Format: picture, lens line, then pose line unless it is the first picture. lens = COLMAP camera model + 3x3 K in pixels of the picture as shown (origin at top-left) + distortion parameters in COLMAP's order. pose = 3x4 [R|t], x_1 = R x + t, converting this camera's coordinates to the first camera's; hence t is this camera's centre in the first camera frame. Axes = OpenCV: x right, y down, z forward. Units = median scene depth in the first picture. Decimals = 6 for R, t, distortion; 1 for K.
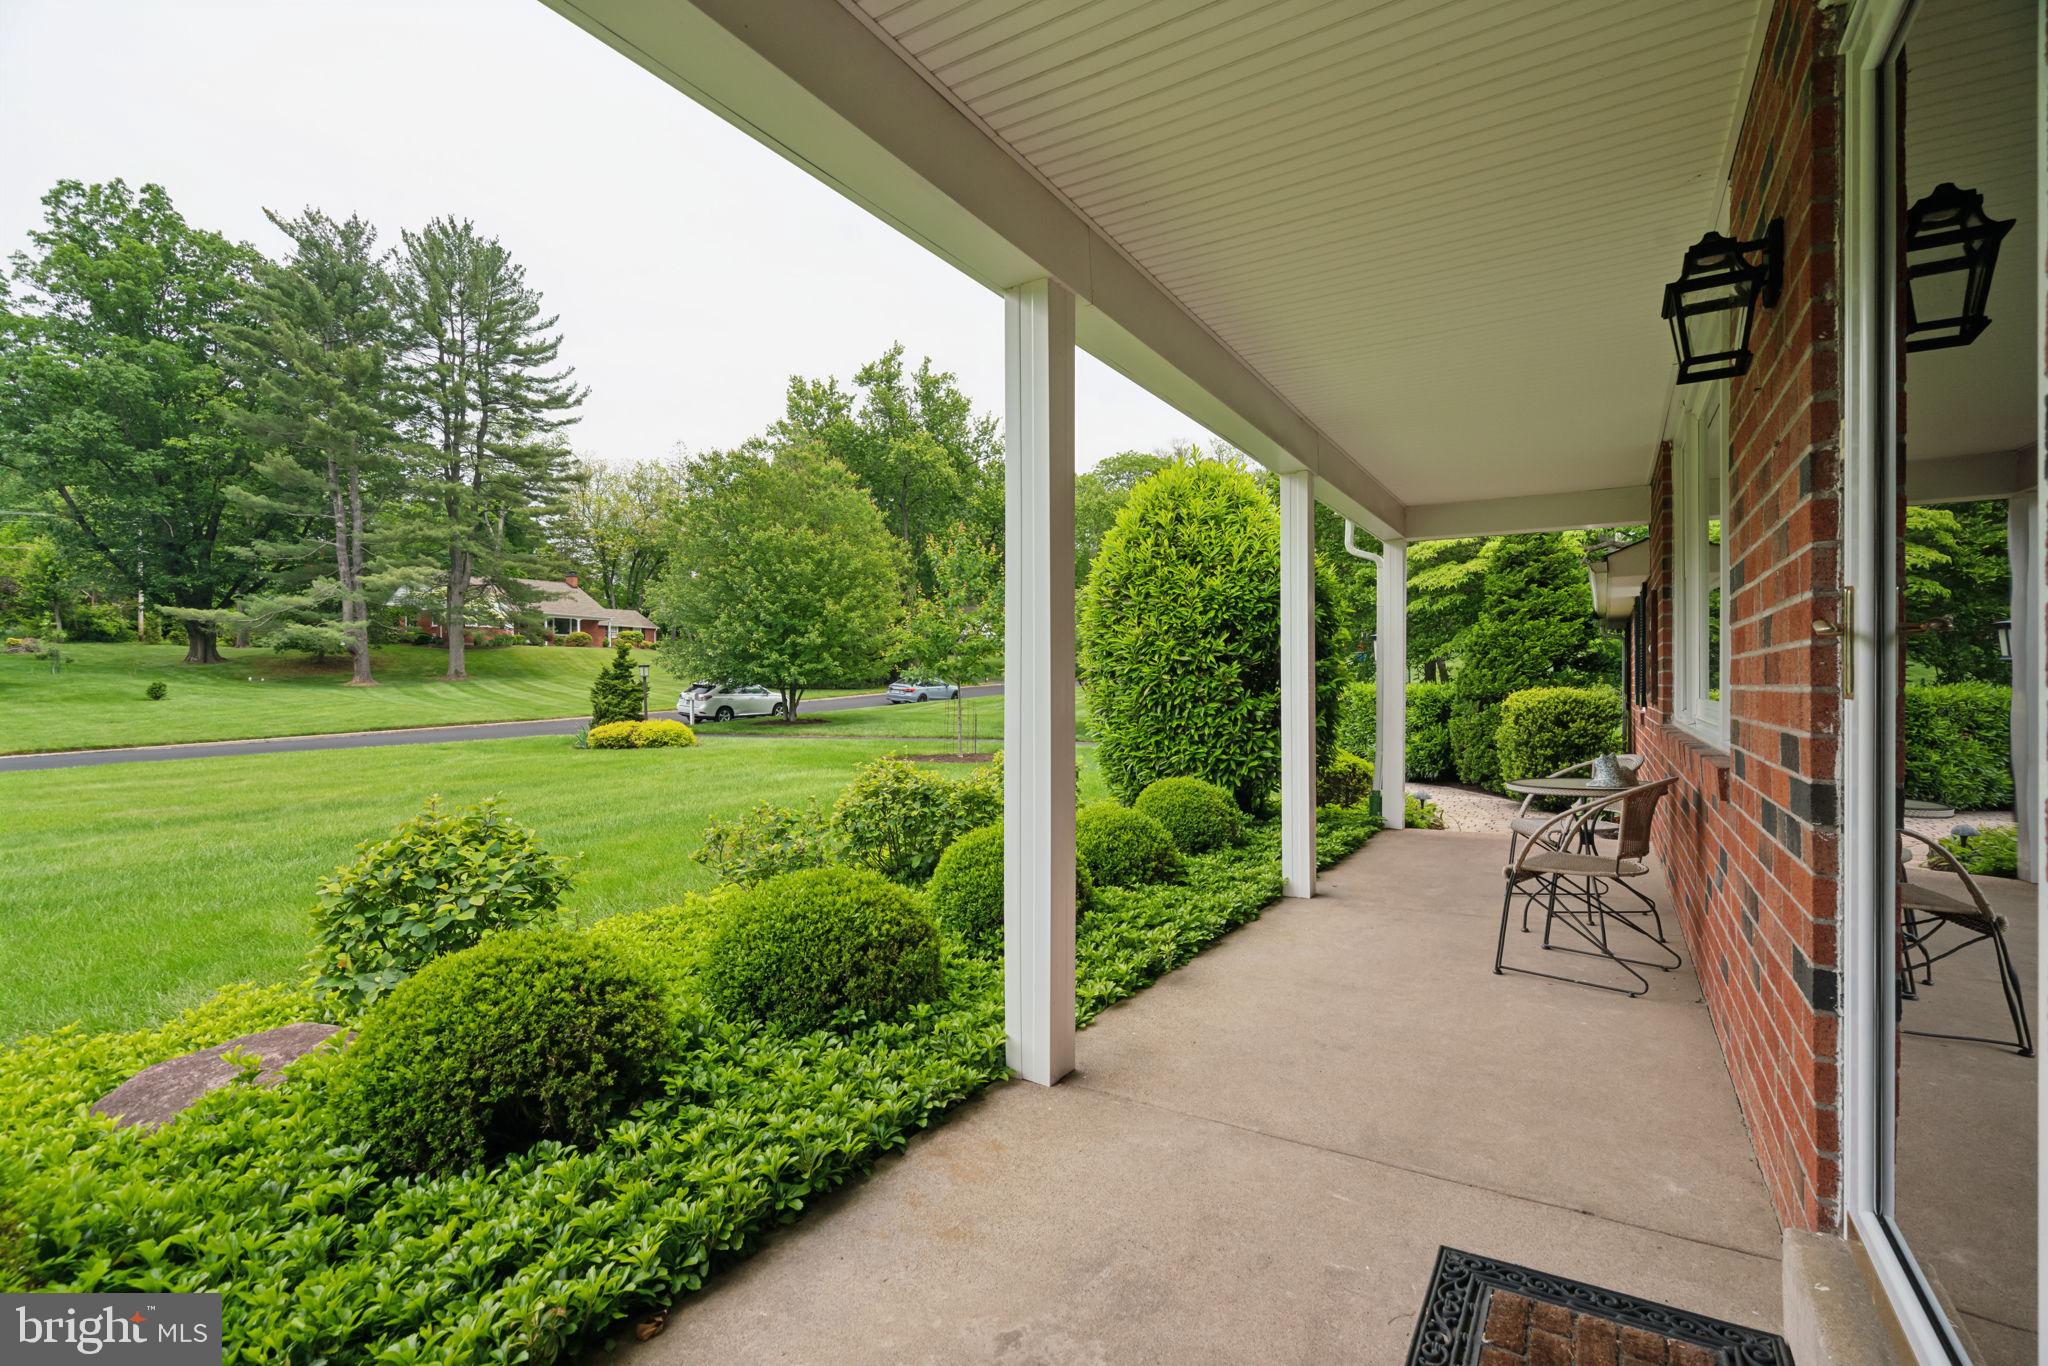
lens RADIAL K [[1010.4, 0, 1016.1], [0, 1010.4, 694.8], [0, 0, 1]] dist [0.002387, 0.001123]
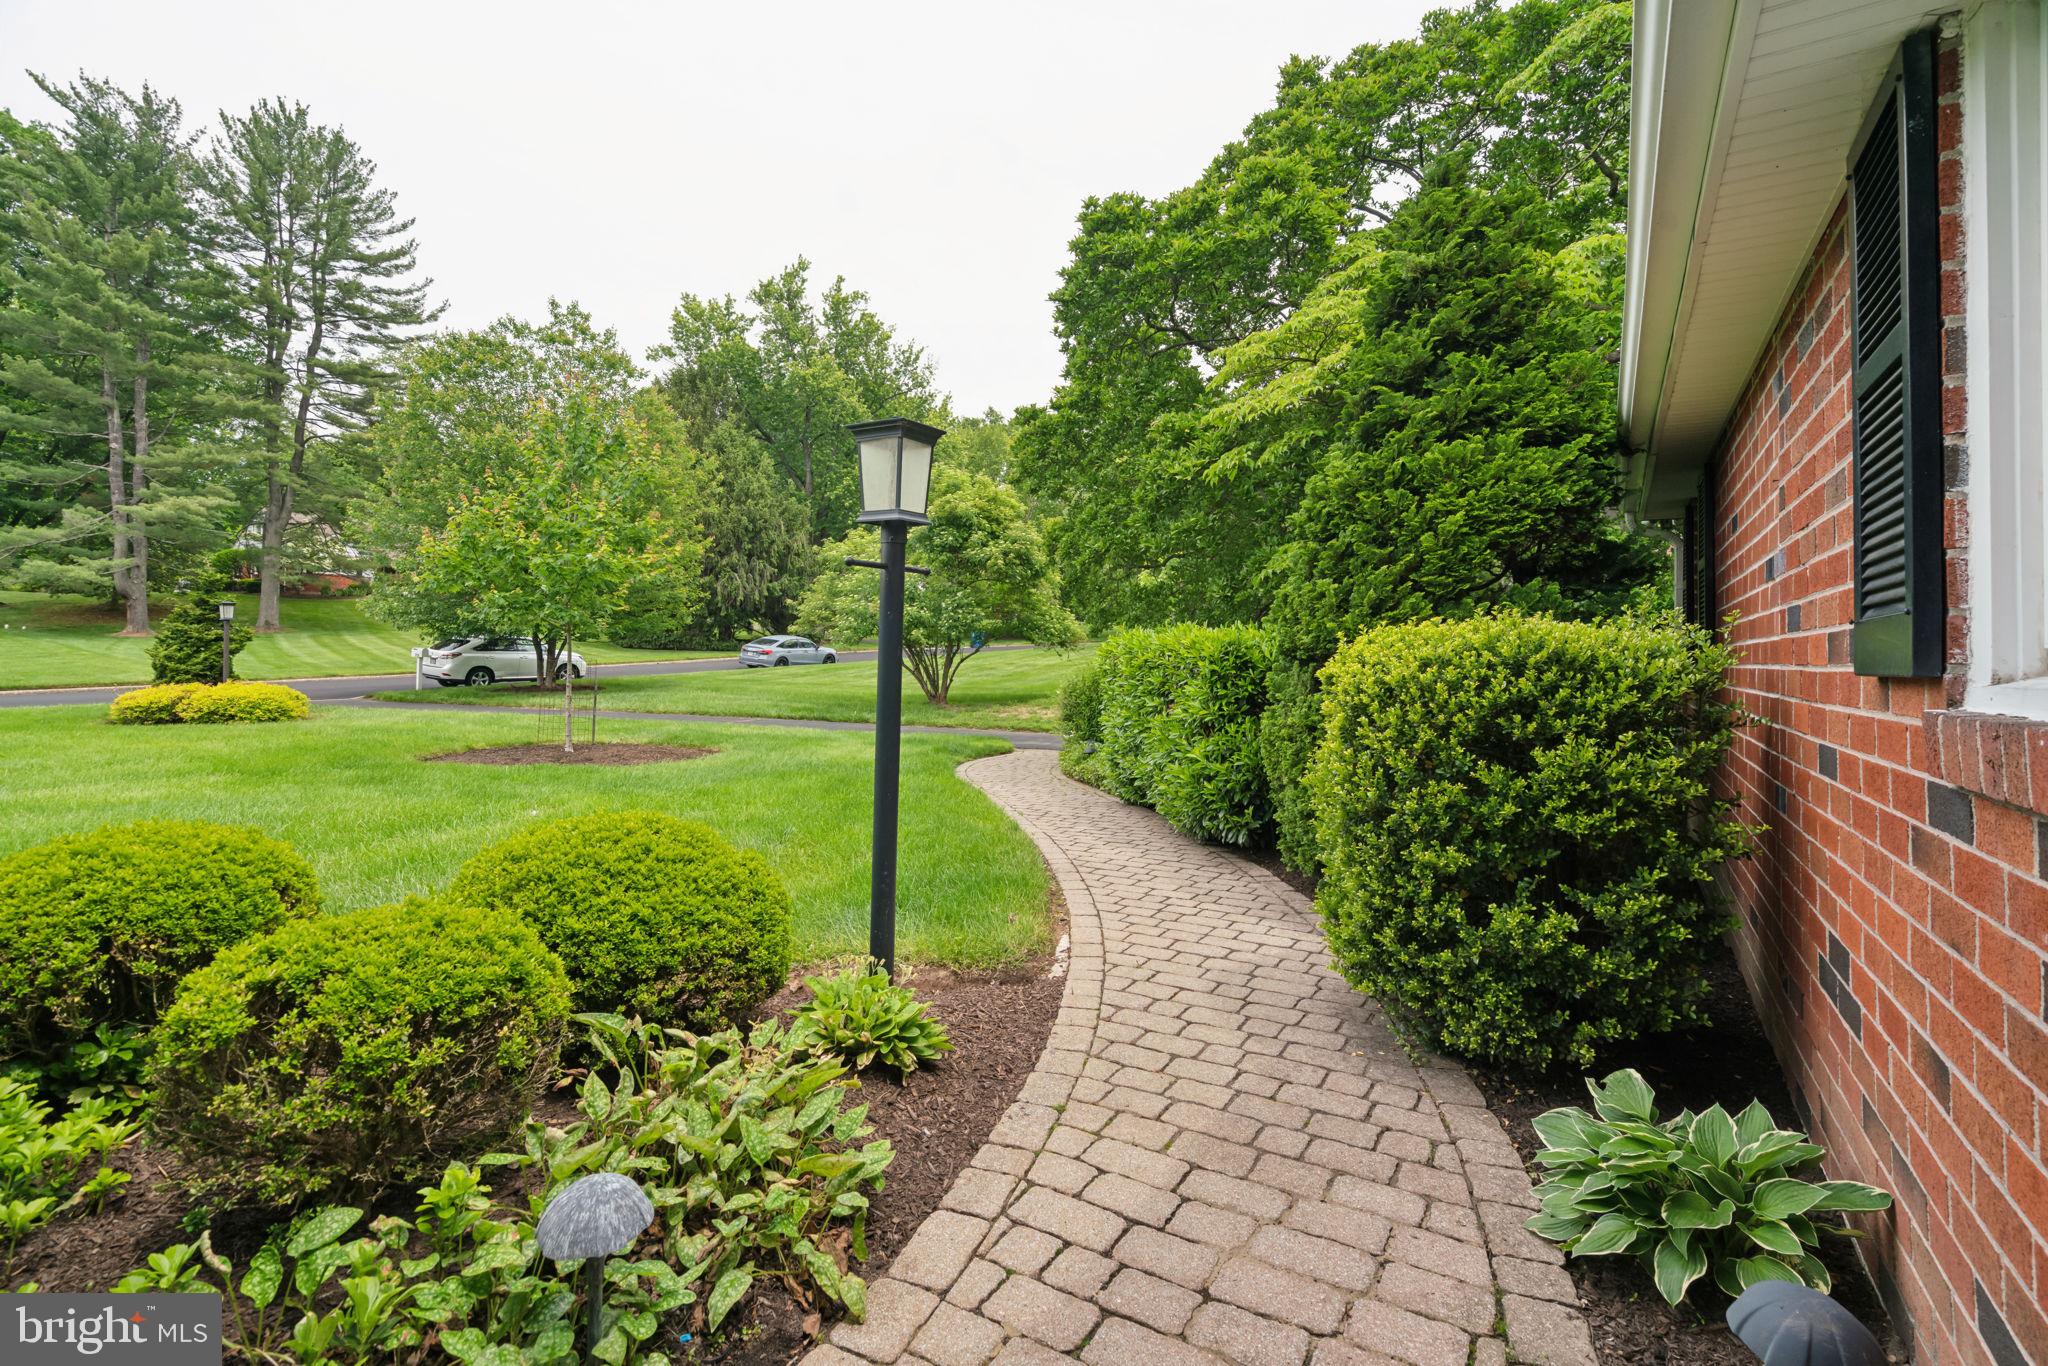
lens RADIAL K [[984.0, 0, 1024.8], [0, 984.0, 644.5], [0, 0, 1]] dist [0.004284, 0.000473]
pose [[0.999830, 0.016734, -0.007753, 0.093968], [-0.016893, 0.999639, -0.020881, 0.002126], [0.007401, 0.021008, 0.999752, 0.167781]]
